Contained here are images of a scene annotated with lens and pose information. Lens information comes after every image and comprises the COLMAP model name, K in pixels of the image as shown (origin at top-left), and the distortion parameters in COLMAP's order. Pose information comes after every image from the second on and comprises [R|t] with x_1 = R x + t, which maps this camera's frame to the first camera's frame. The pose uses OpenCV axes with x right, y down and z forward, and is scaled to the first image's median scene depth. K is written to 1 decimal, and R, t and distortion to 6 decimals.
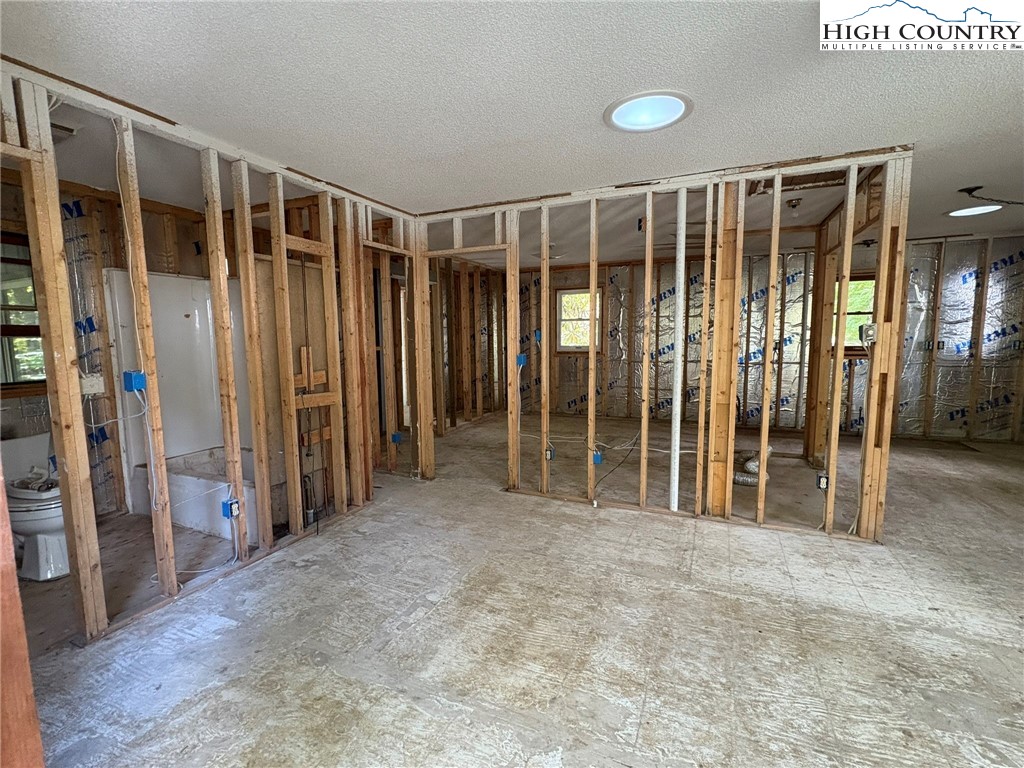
lens RADIAL K [[455.1, 0, 508.6], [0, 455.1, 384.6], [0, 0, 1]] dist [-0.001101, -0.000108]
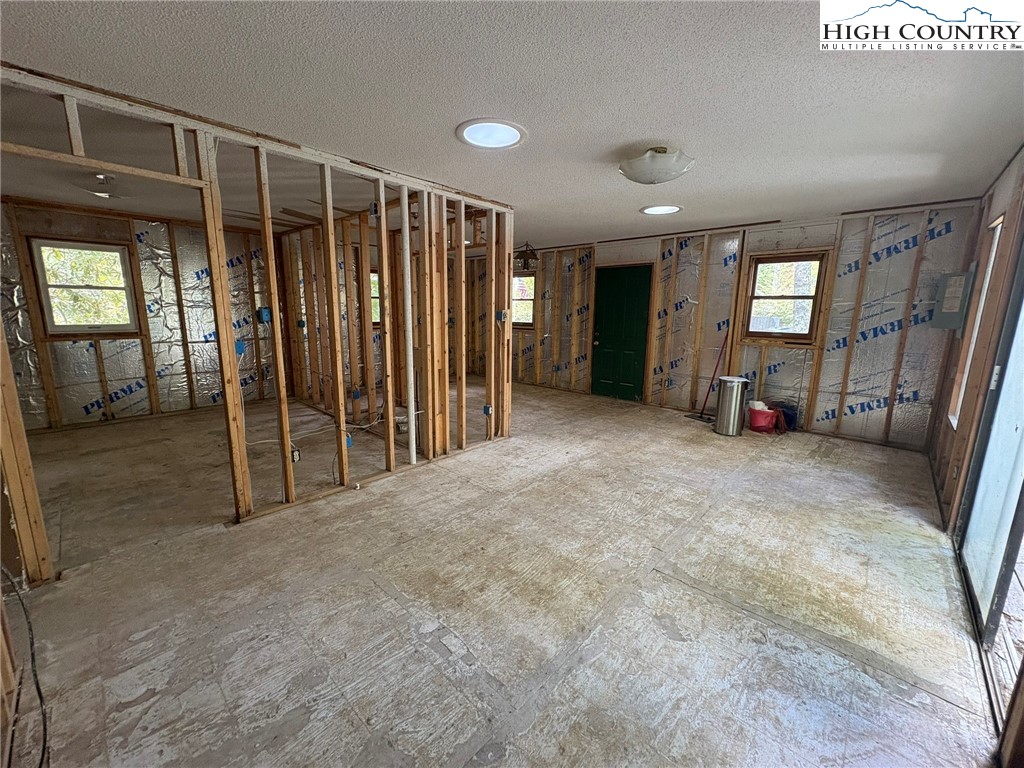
lens RADIAL K [[407.2, 0, 509.1], [0, 407.2, 384.8], [0, 0, 1]] dist [-0.000892, 0.000099]
pose [[0.323321, -0.156011, 0.933340, -0.598492], [0.084752, 0.987126, 0.135643, -0.059622], [-0.942486, 0.035246, 0.332381, 0.458905]]
